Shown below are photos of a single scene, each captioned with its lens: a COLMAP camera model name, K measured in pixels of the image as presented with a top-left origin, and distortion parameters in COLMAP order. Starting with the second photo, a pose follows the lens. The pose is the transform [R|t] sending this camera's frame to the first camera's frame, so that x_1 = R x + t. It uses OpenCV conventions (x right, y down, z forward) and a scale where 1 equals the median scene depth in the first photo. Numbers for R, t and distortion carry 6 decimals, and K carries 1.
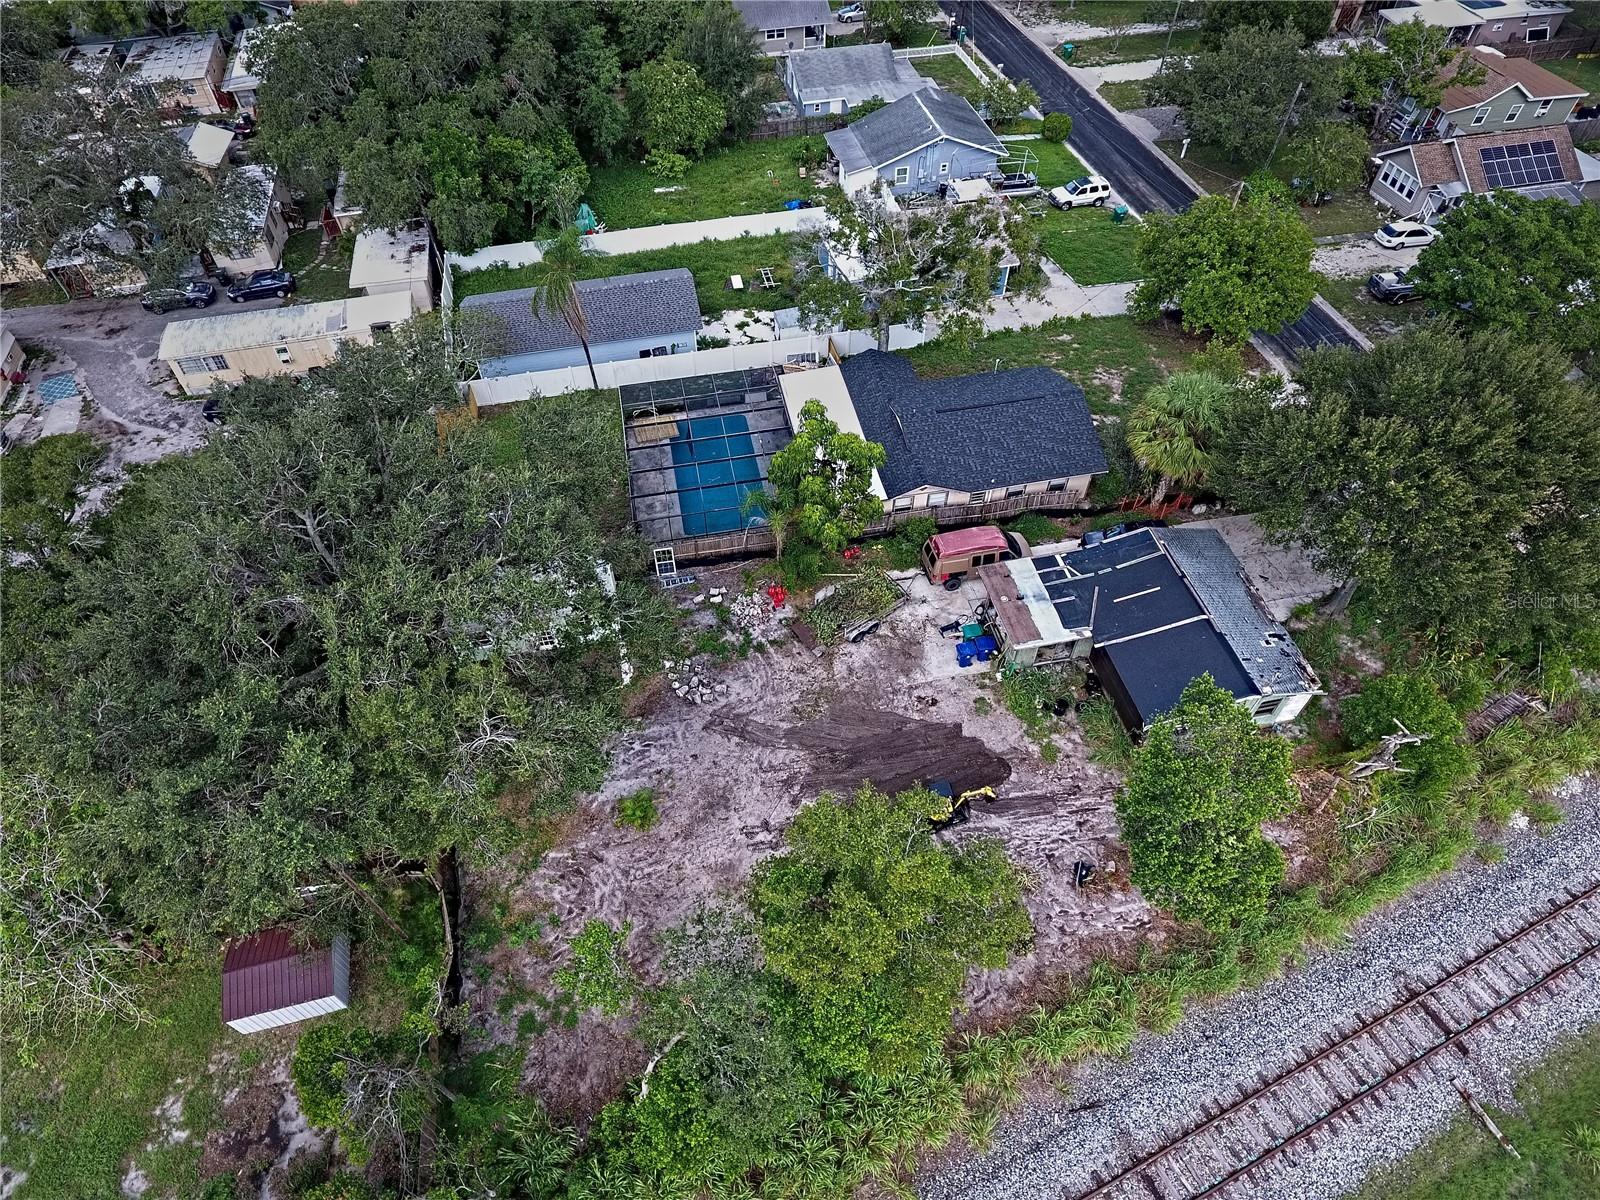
lens RADIAL K [[941.0, 0, 770.6], [0, 941.0, 585.0], [0, 0, 1]] dist [-0.004599, 0.000862]
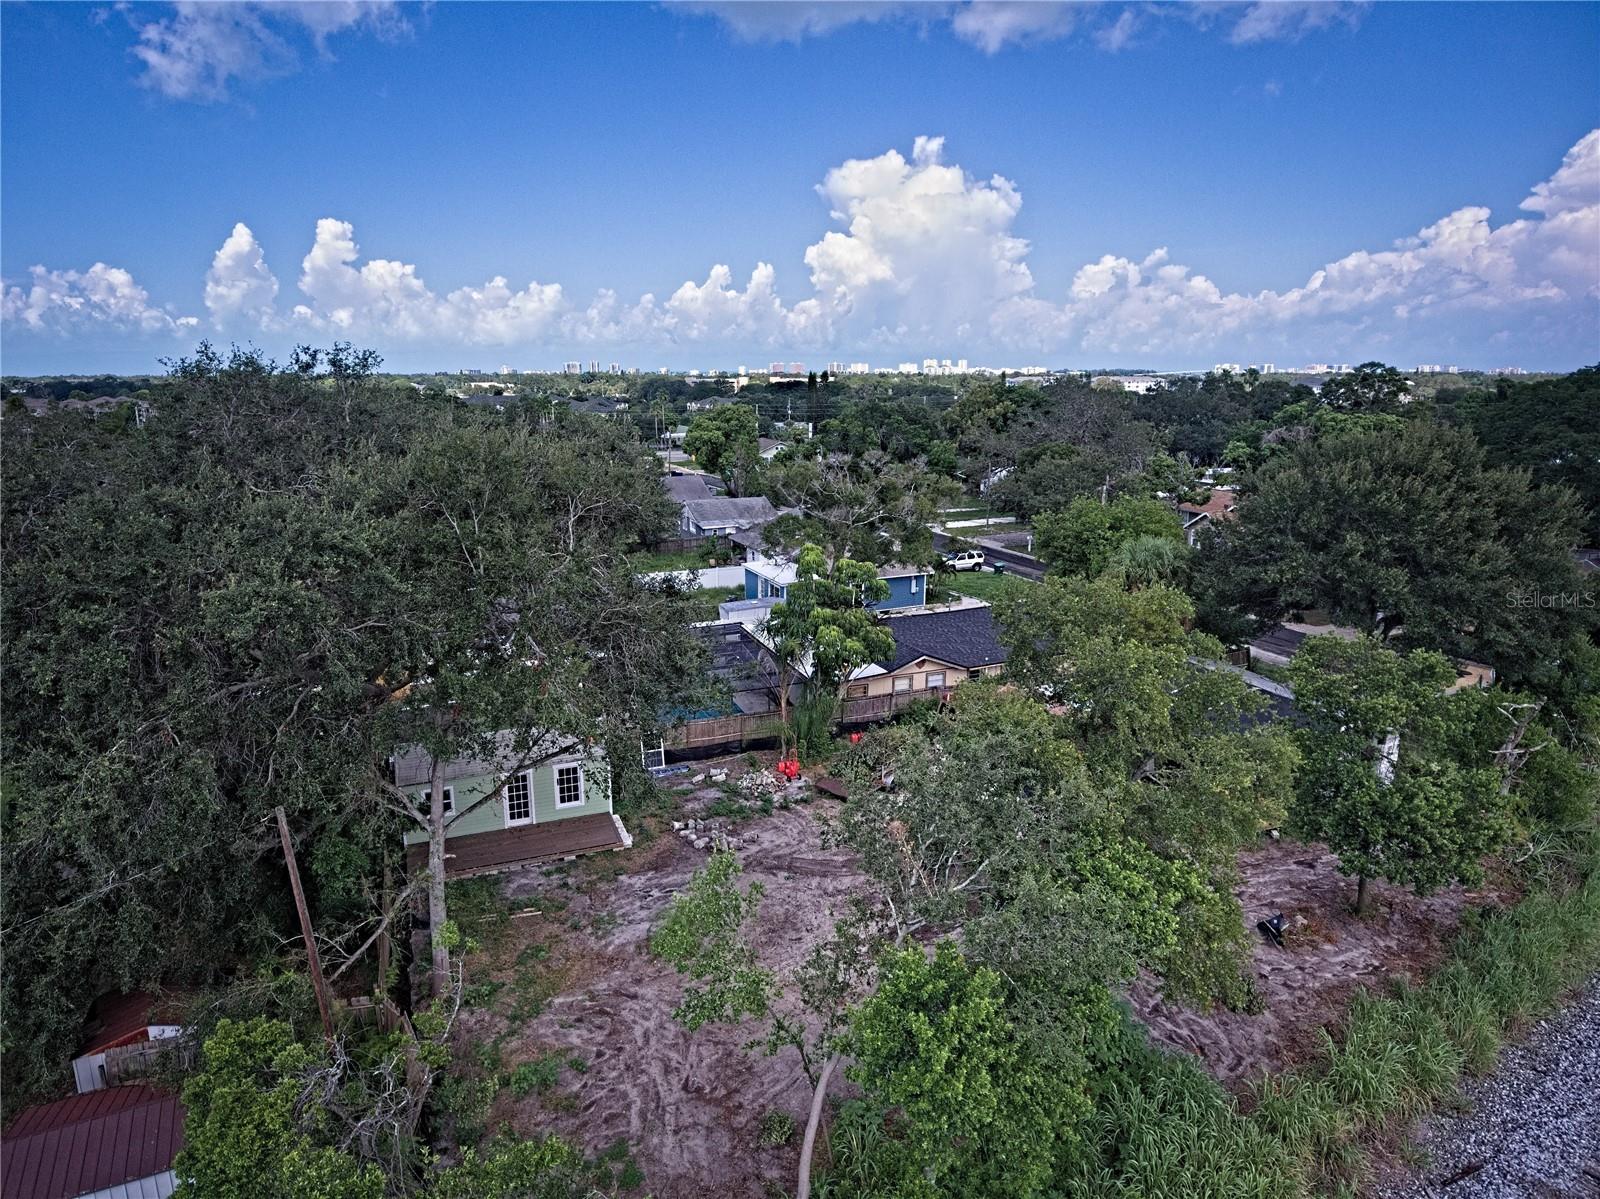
lens RADIAL K [[943.2, 0, 769.3], [0, 943.2, 582.5], [0, 0, 1]] dist [-0.021313, 0.001344]
pose [[0.983140, -0.027581, 0.180762, -0.184629], [0.130249, 0.799466, -0.586422, 0.430921], [-0.128339, 0.600078, 0.789579, 0.253462]]
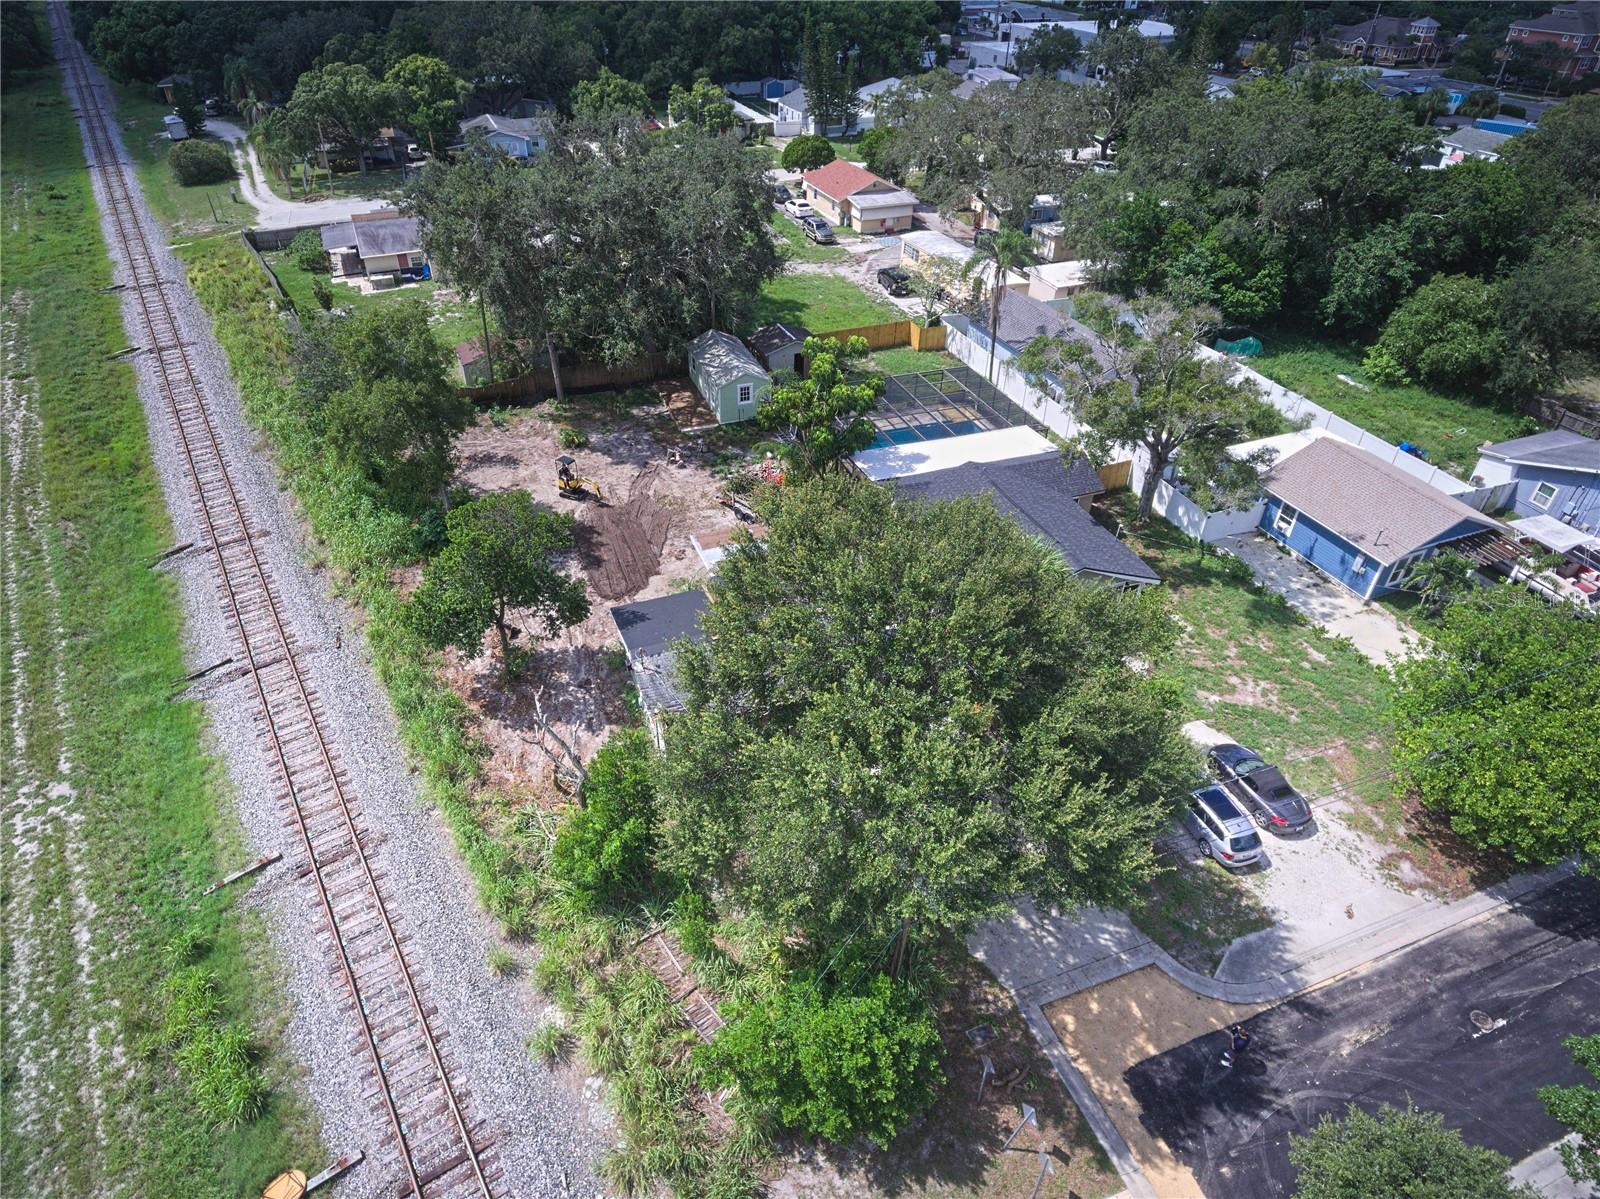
lens RADIAL K [[943.2, 0, 769.3], [0, 943.2, 582.5], [0, 0, 1]] dist [-0.021313, 0.001344]
pose [[0.146531, 0.598632, -0.787508, 1.149473], [-0.753600, 0.583257, 0.303147, -0.296323], [0.640793, 0.549045, 0.536595, 0.497204]]
